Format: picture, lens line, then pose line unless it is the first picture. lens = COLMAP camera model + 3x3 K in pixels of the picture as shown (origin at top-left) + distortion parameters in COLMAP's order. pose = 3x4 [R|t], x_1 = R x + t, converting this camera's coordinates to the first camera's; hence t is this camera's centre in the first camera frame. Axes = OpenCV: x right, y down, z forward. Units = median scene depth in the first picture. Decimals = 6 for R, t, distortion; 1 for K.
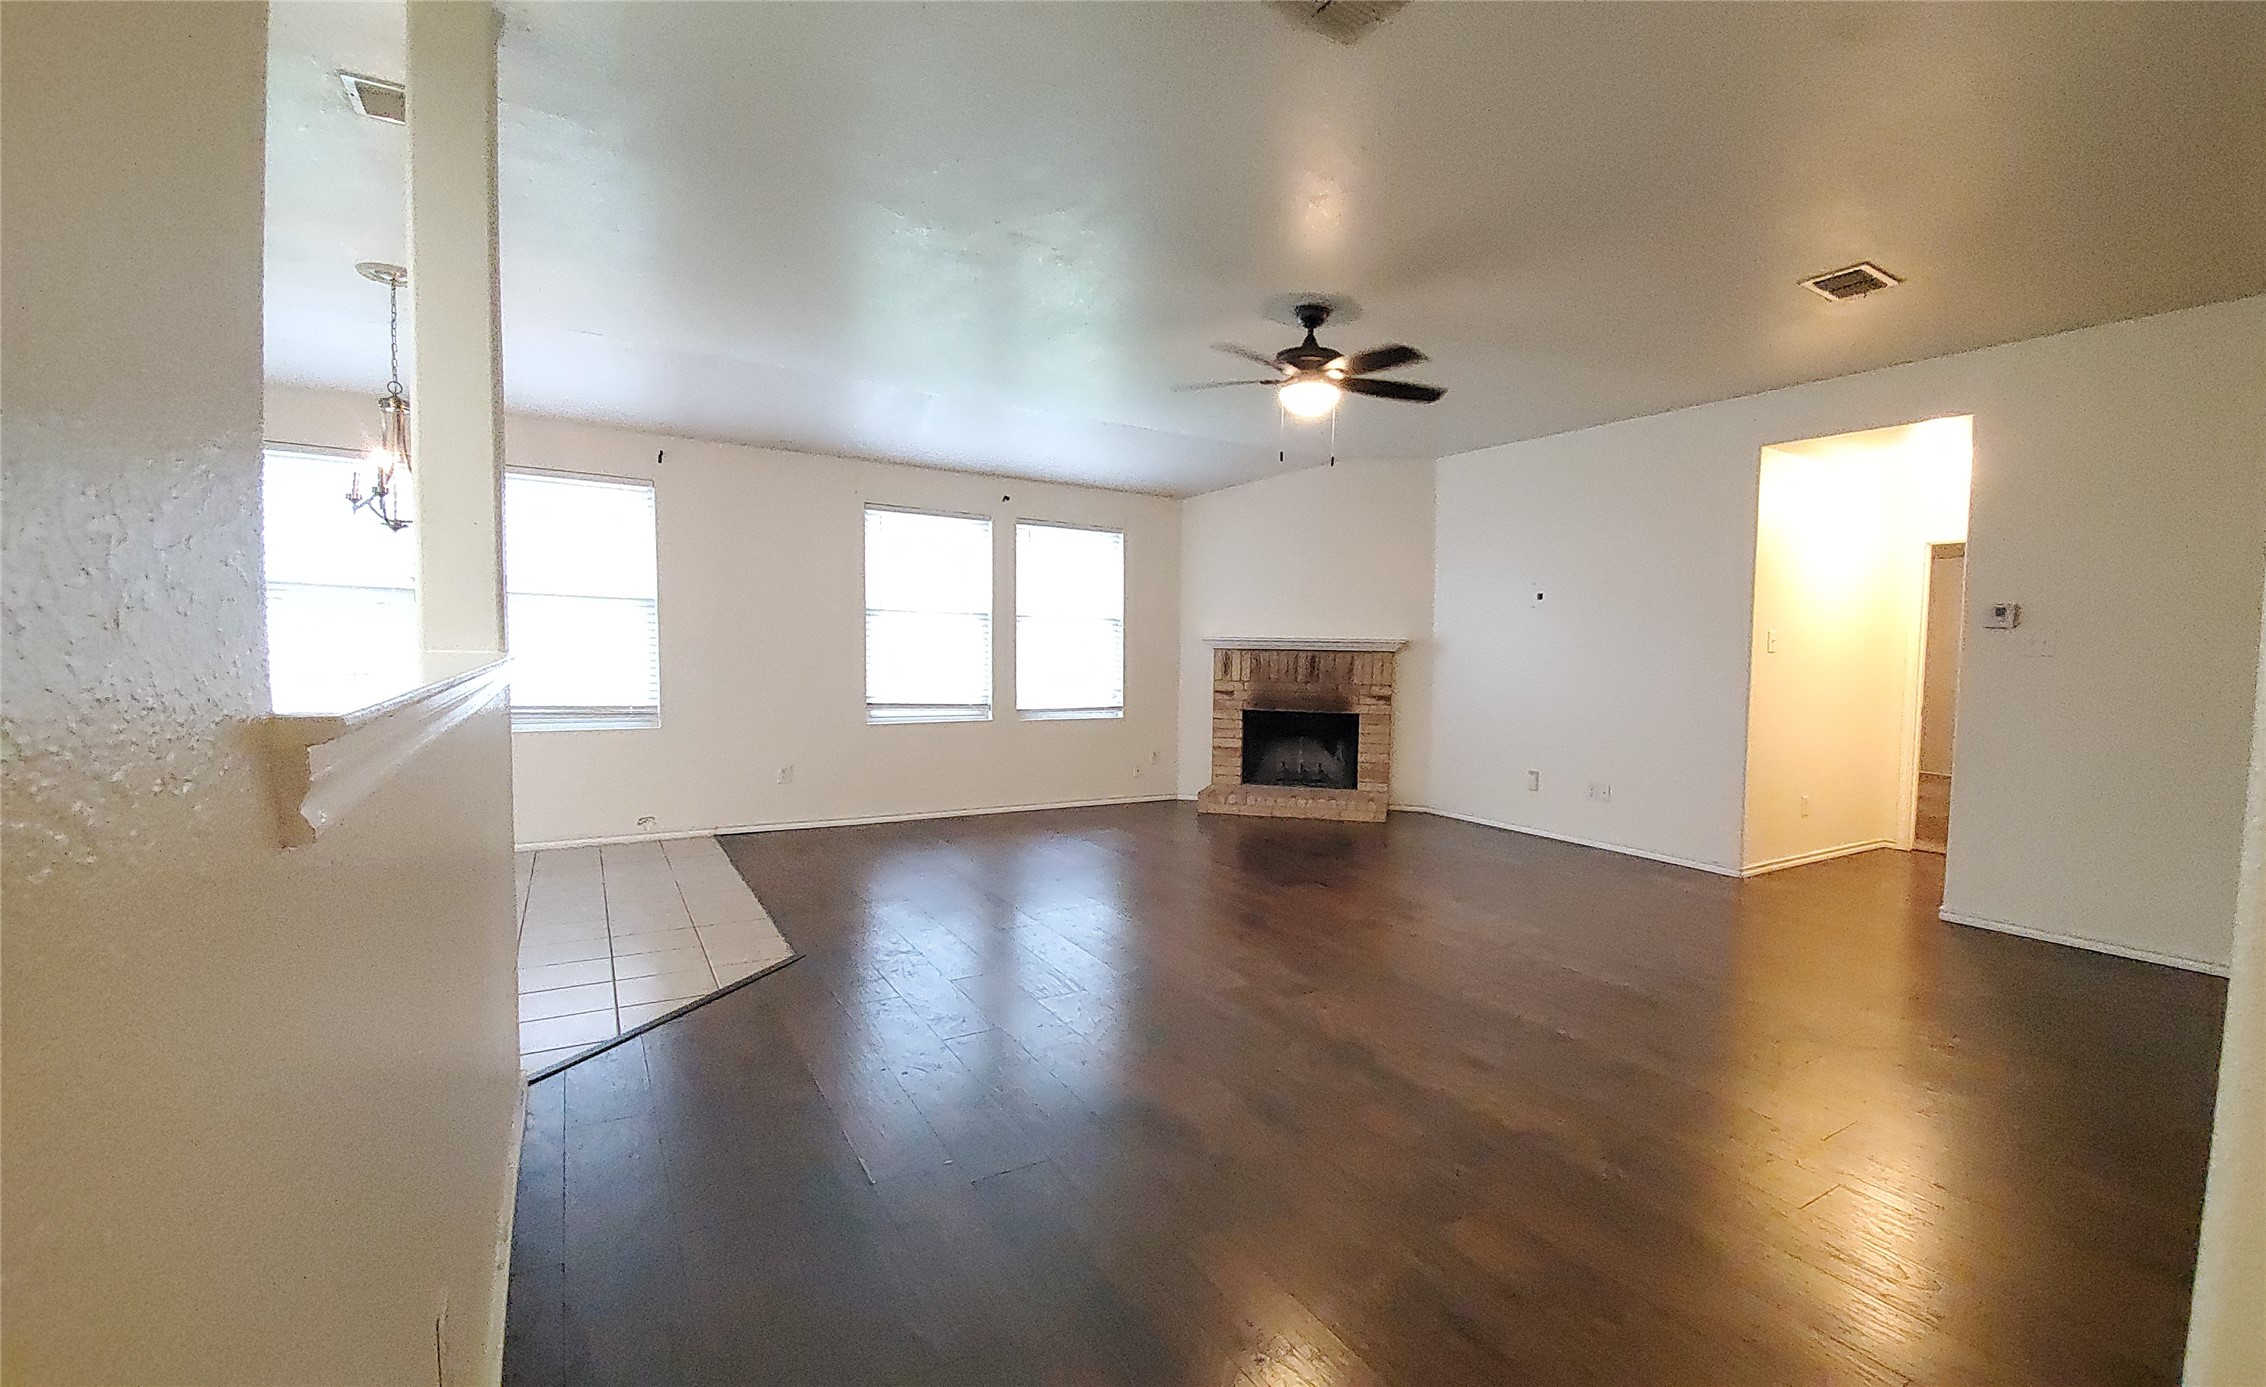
lens RADIAL K [[981.1, 0, 1238.4], [0, 981.1, 704.4], [0, 0, 1]] dist [0.001394, -0.000004]
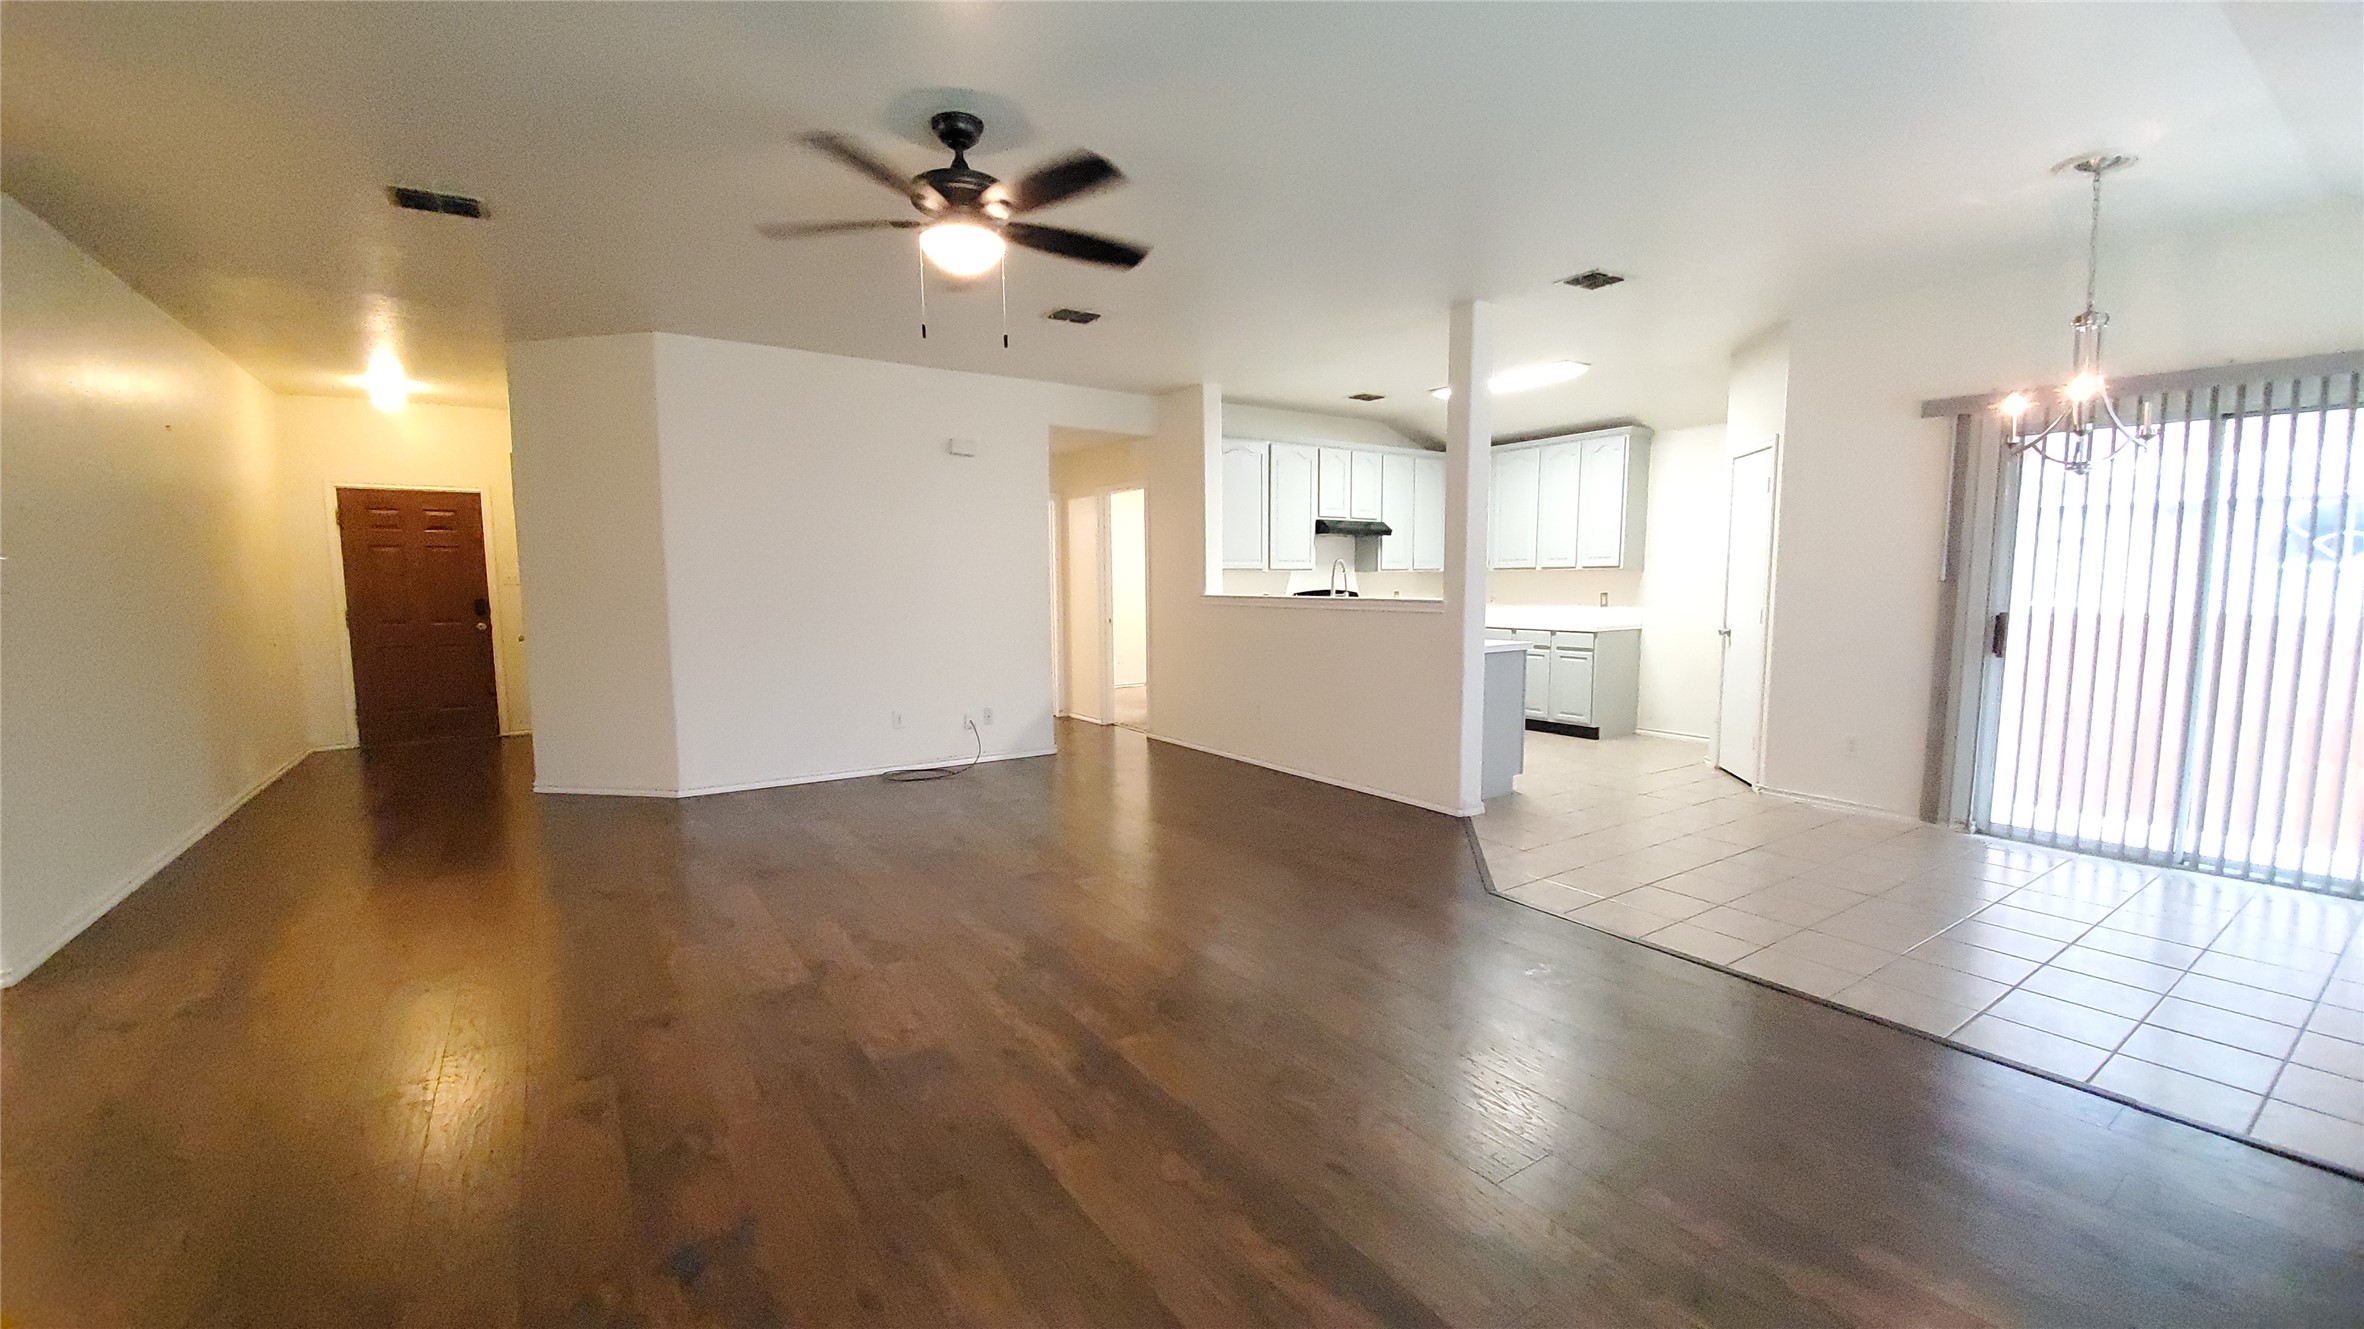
lens RADIAL K [[930.8, 0, 1184.9], [0, 930.8, 675.7], [0, 0, 1]] dist [0.018304, -0.019993]
pose [[-0.999846, -0.017329, 0.002592, -0.060079], [-0.016694, 0.987063, 0.159459, -0.069338], [-0.005322, 0.159392, -0.987201, 1.042004]]
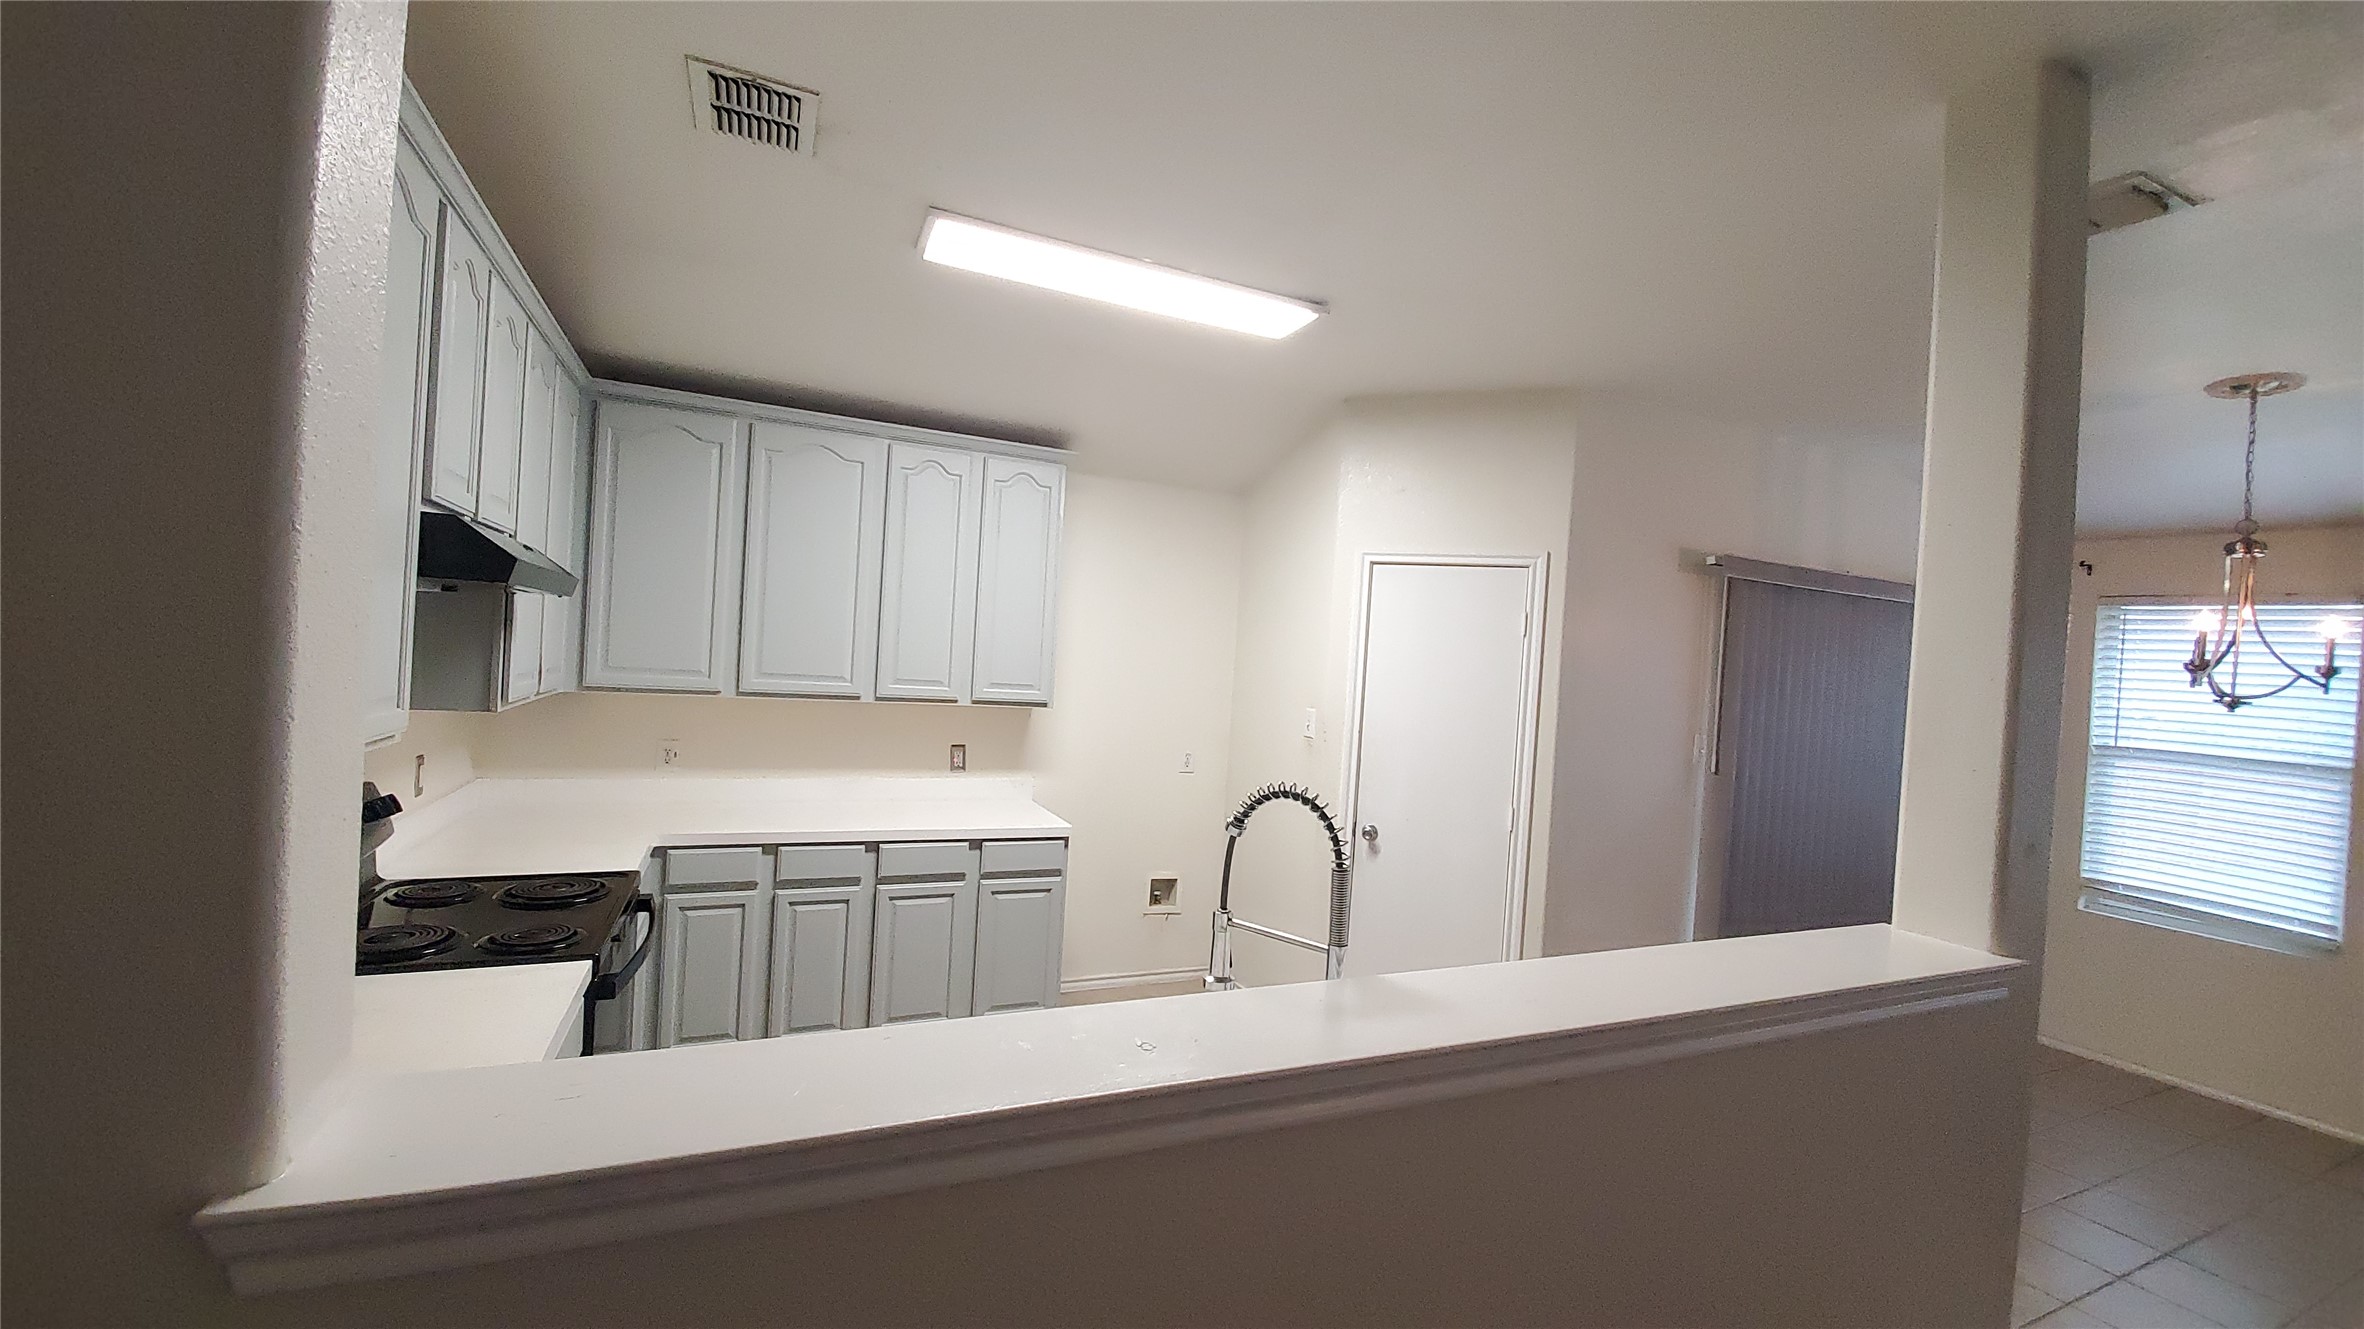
lens RADIAL K [[930.8, 0, 1184.9], [0, 930.8, 675.7], [0, 0, 1]] dist [0.018304, -0.019993]
pose [[-0.169154, -0.017330, -0.985437, -0.001409], [-0.121242, 0.992617, 0.003355, -0.060259], [0.978104, 0.120044, -0.170007, 0.179728]]
